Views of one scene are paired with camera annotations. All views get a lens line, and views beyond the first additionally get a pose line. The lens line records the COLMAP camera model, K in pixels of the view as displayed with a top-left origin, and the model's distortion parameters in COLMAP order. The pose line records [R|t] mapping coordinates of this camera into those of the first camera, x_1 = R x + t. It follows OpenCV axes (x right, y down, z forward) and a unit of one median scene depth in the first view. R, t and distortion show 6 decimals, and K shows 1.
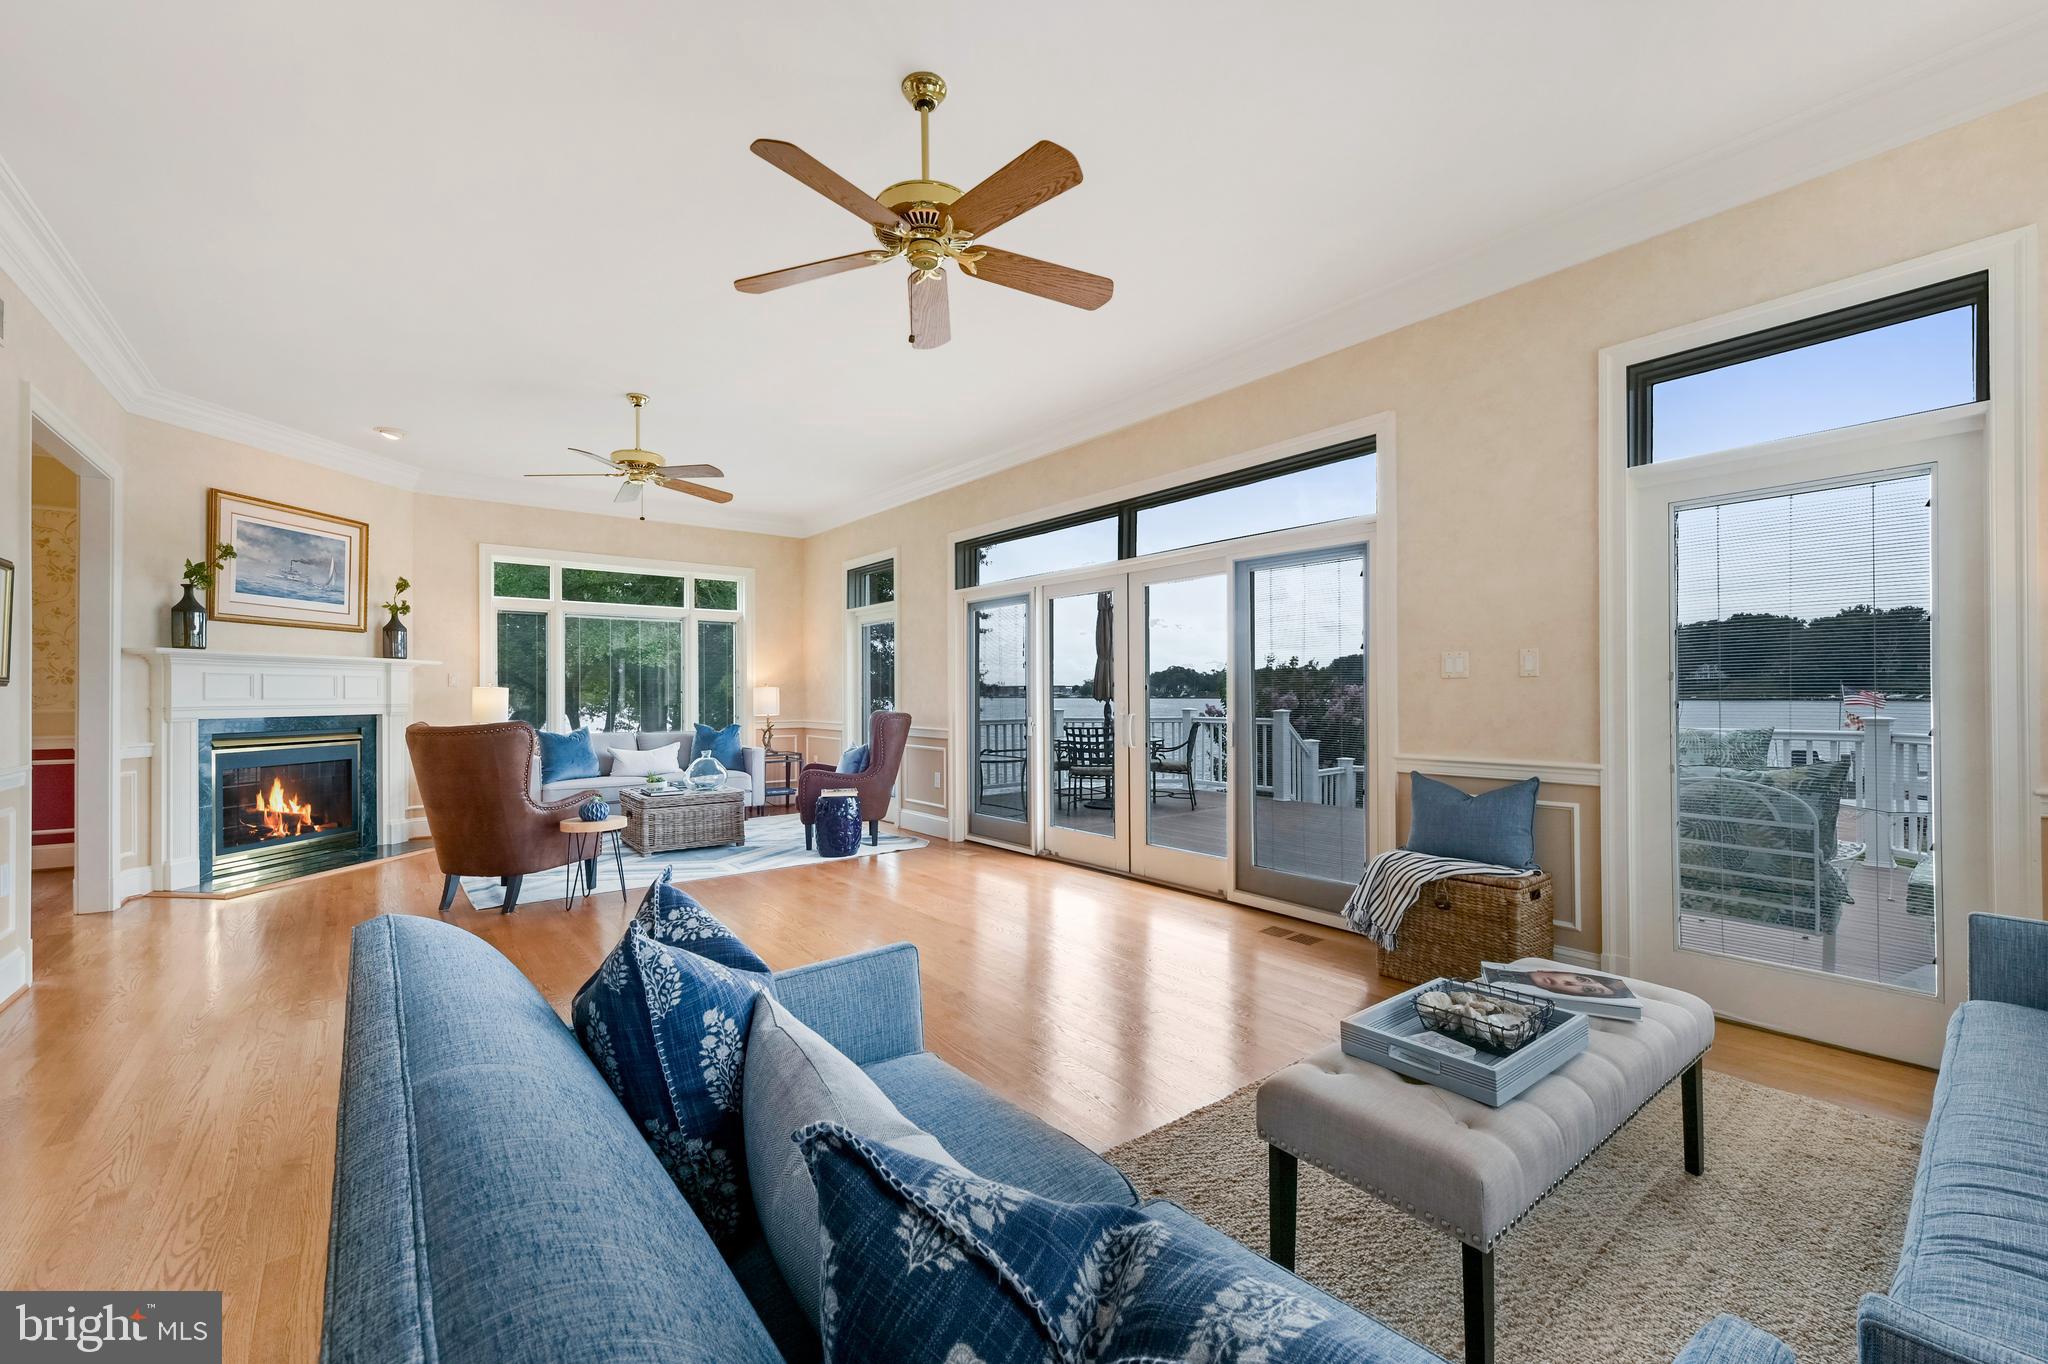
lens RADIAL K [[835.3, 0, 1013.2], [0, 835.3, 690.9], [0, 0, 1]] dist [-0.000966, -0.000142]
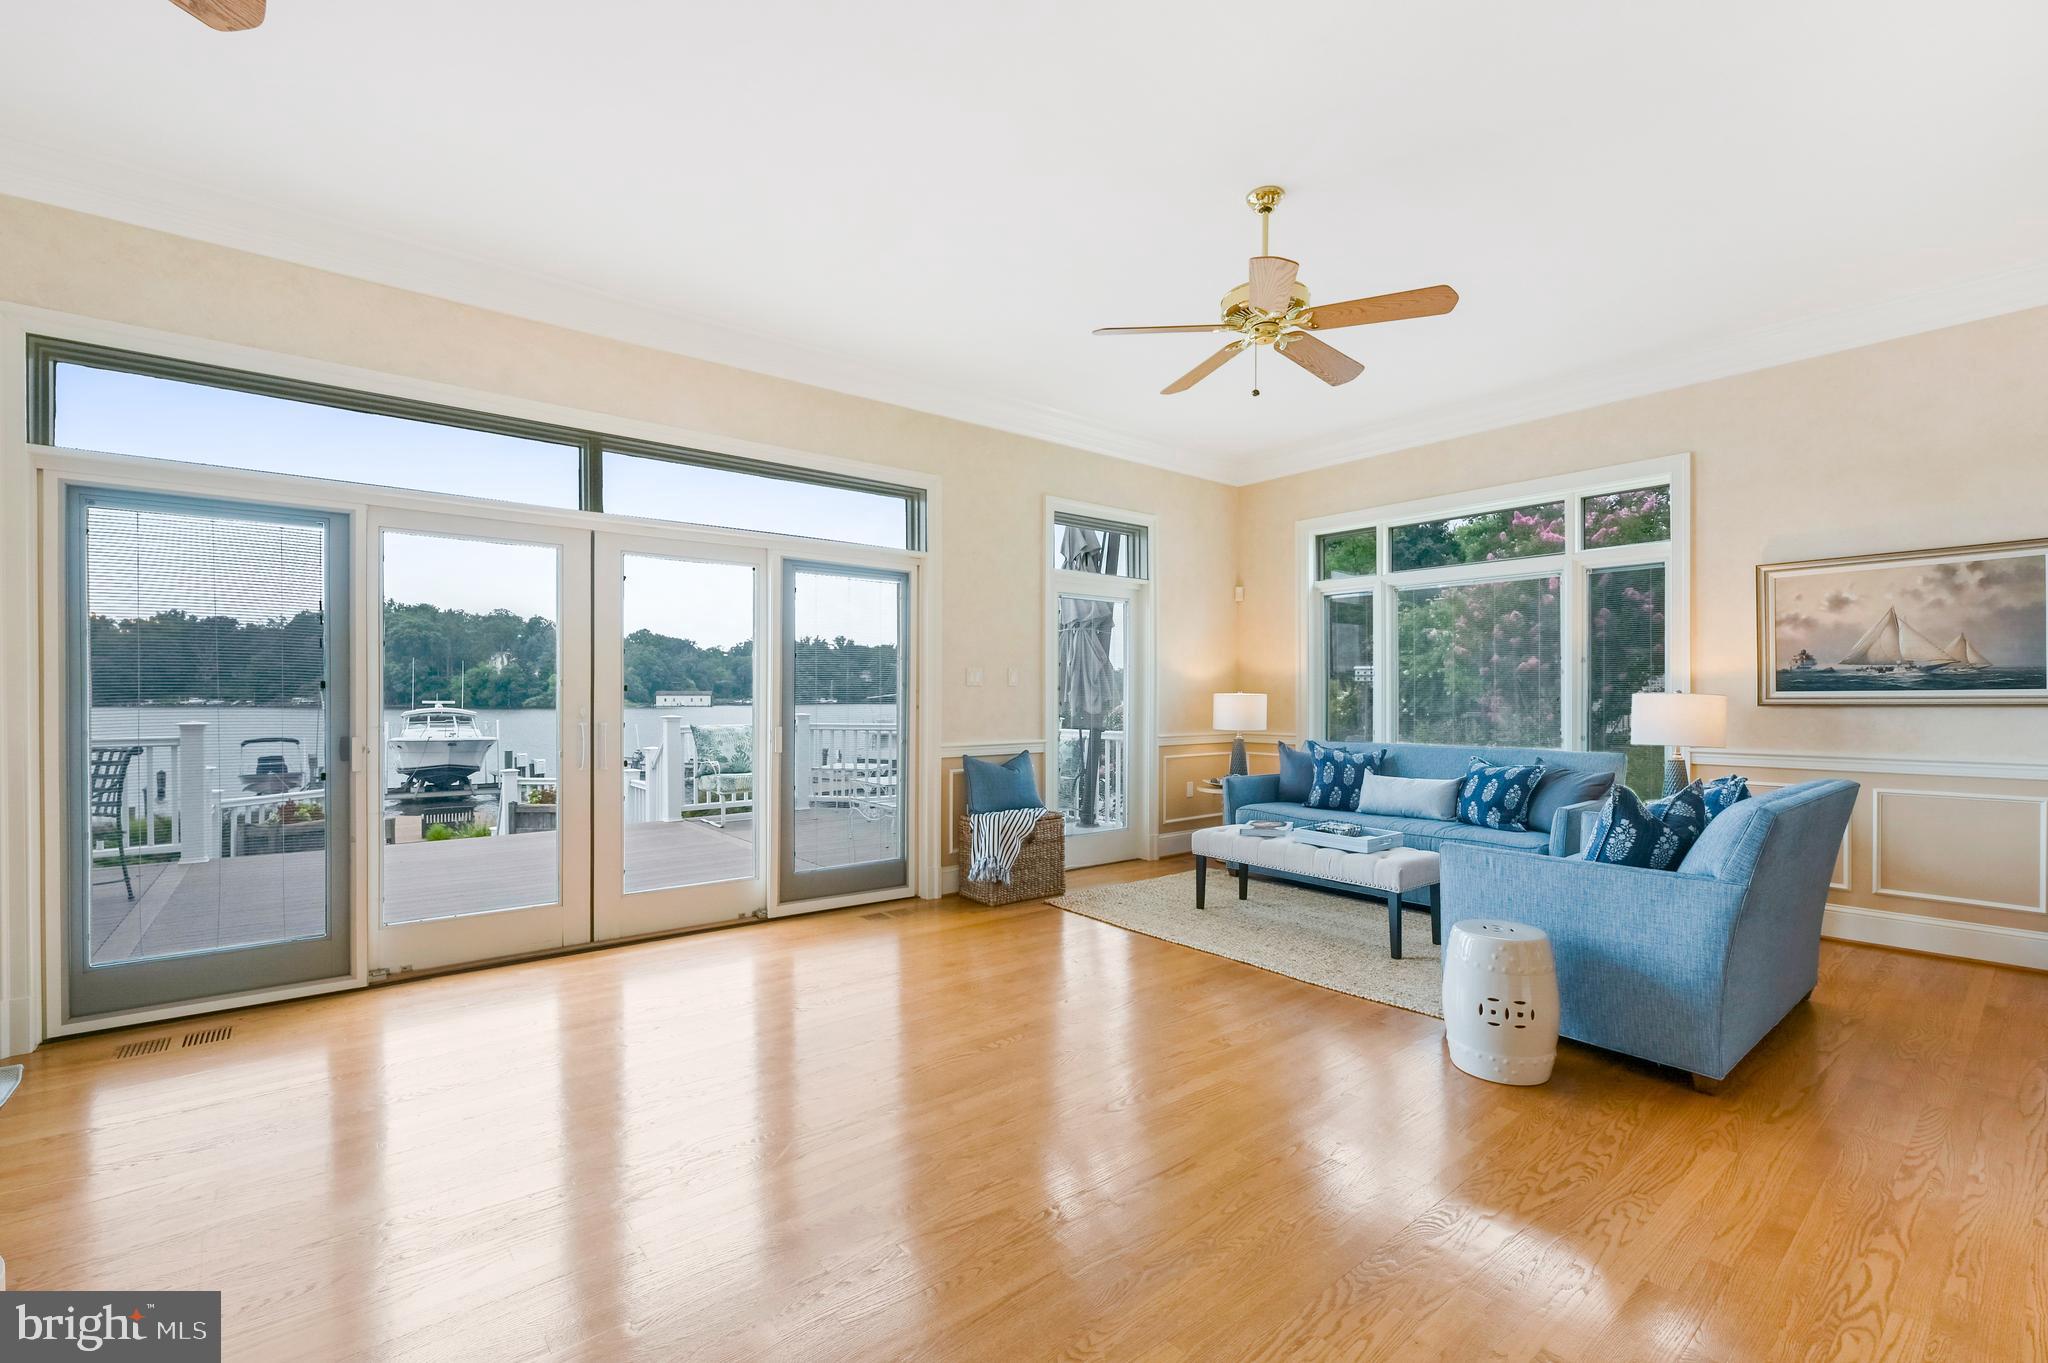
lens RADIAL K [[872.7, 0, 1022.0], [0, 872.7, 682.3], [0, 0, 1]] dist [-0.013543, -0.000096]
pose [[-0.025240, 0.021481, 0.999451, -1.020094], [-0.004605, 0.999756, -0.021604, 0.009574], [-0.999671, -0.005147, -0.025135, 1.041690]]
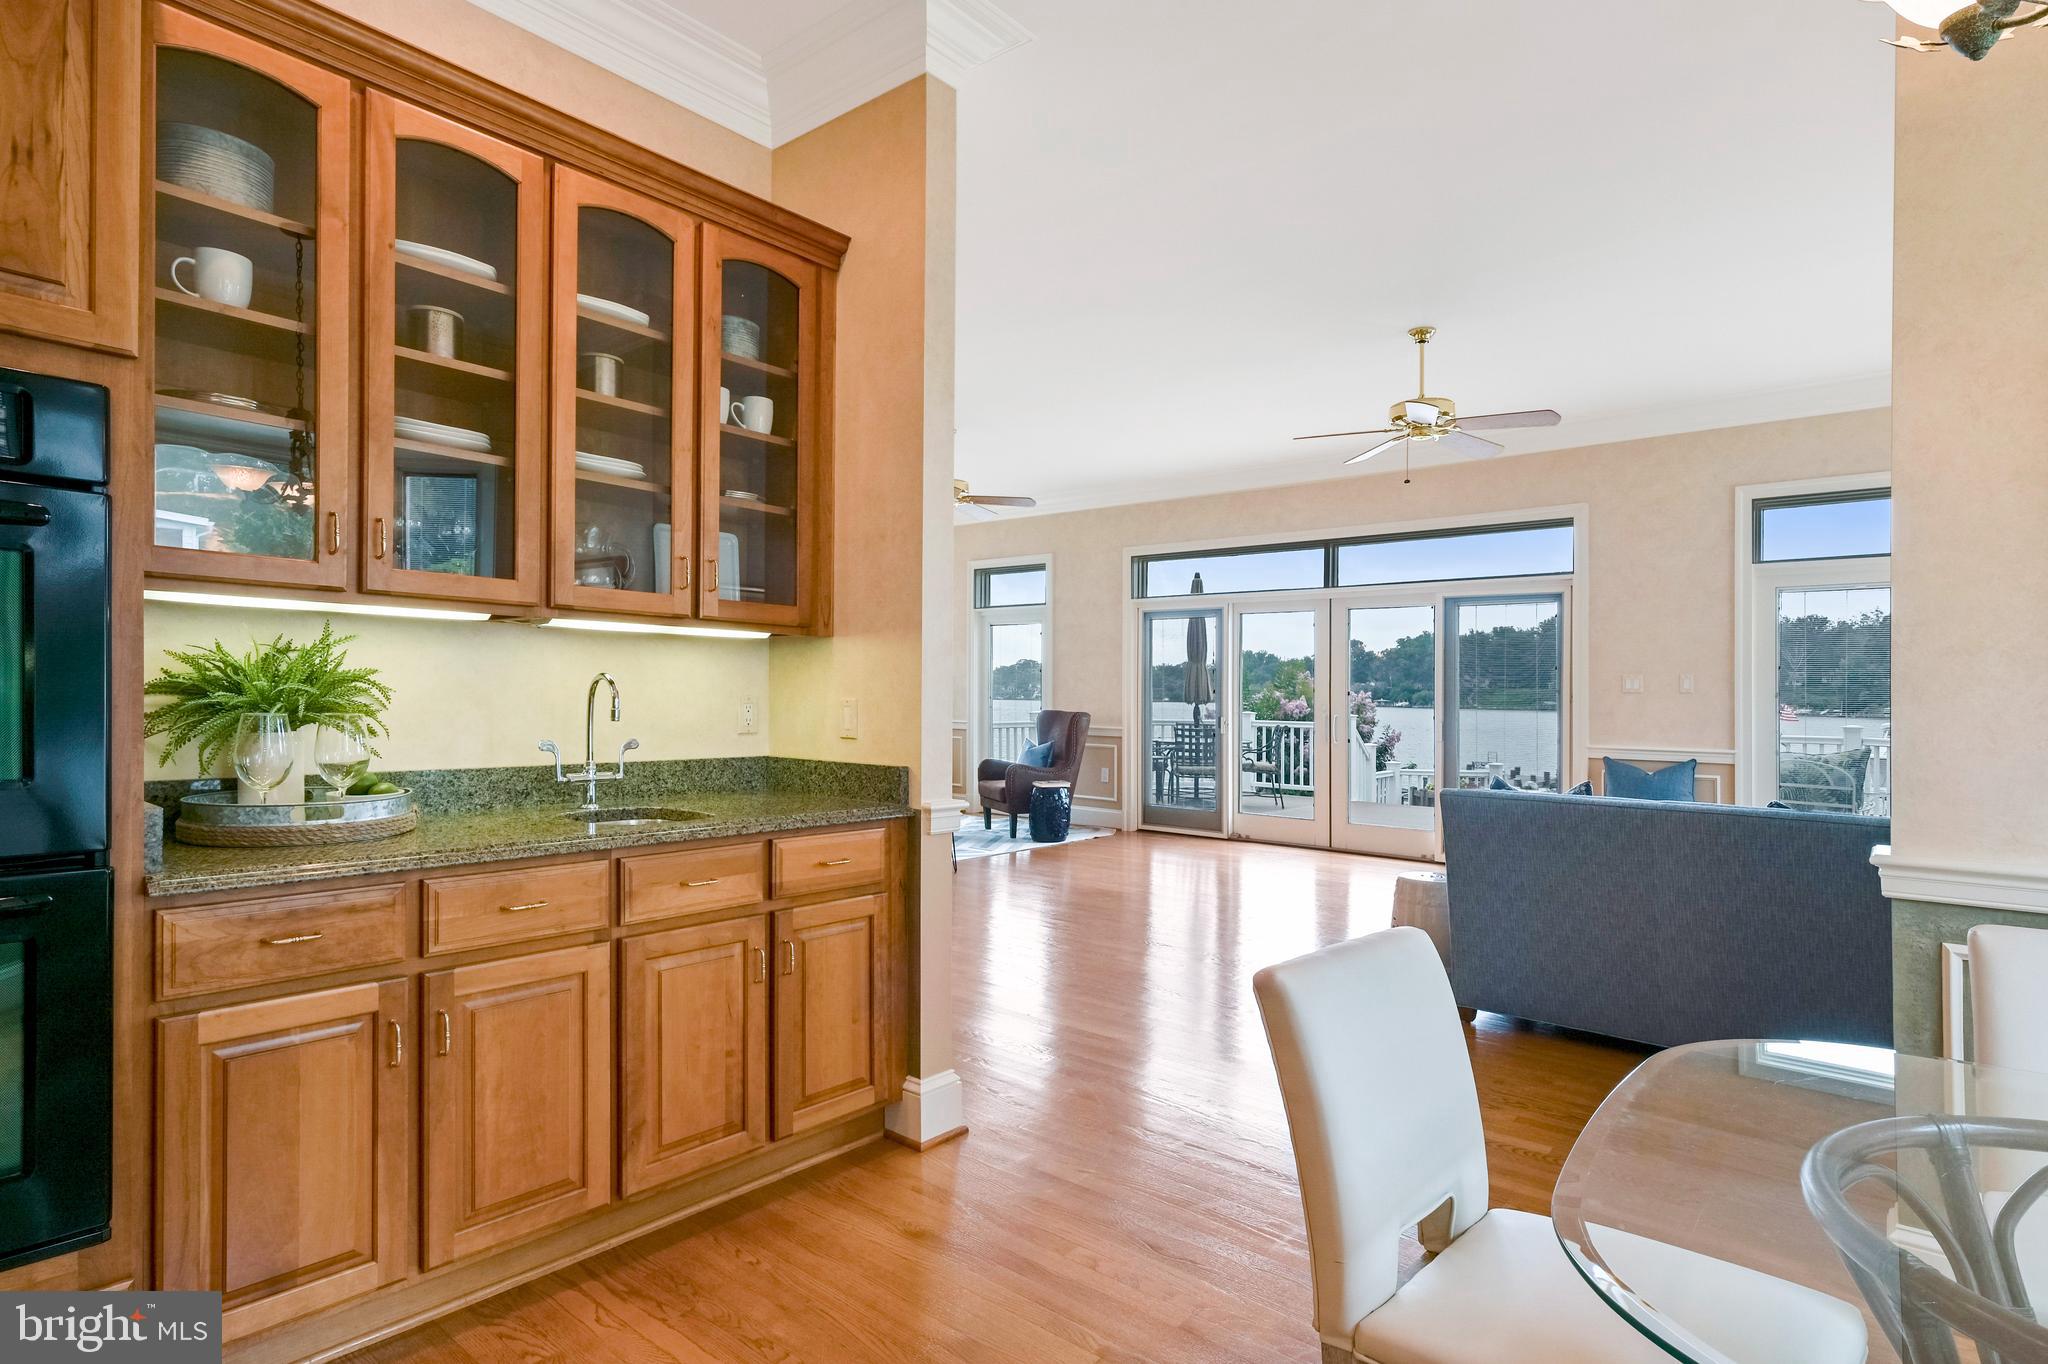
lens RADIAL K [[1070.4, 0, 1024.0], [0, 1070.4, 682.0], [0, 0, 1]] dist [0.000473, 0.000515]
pose [[0.981019, 0.019399, 0.192938, -0.960394], [-0.018139, 0.999801, -0.008297, -0.000088], [-0.193060, 0.004639, 0.981176, -0.693094]]
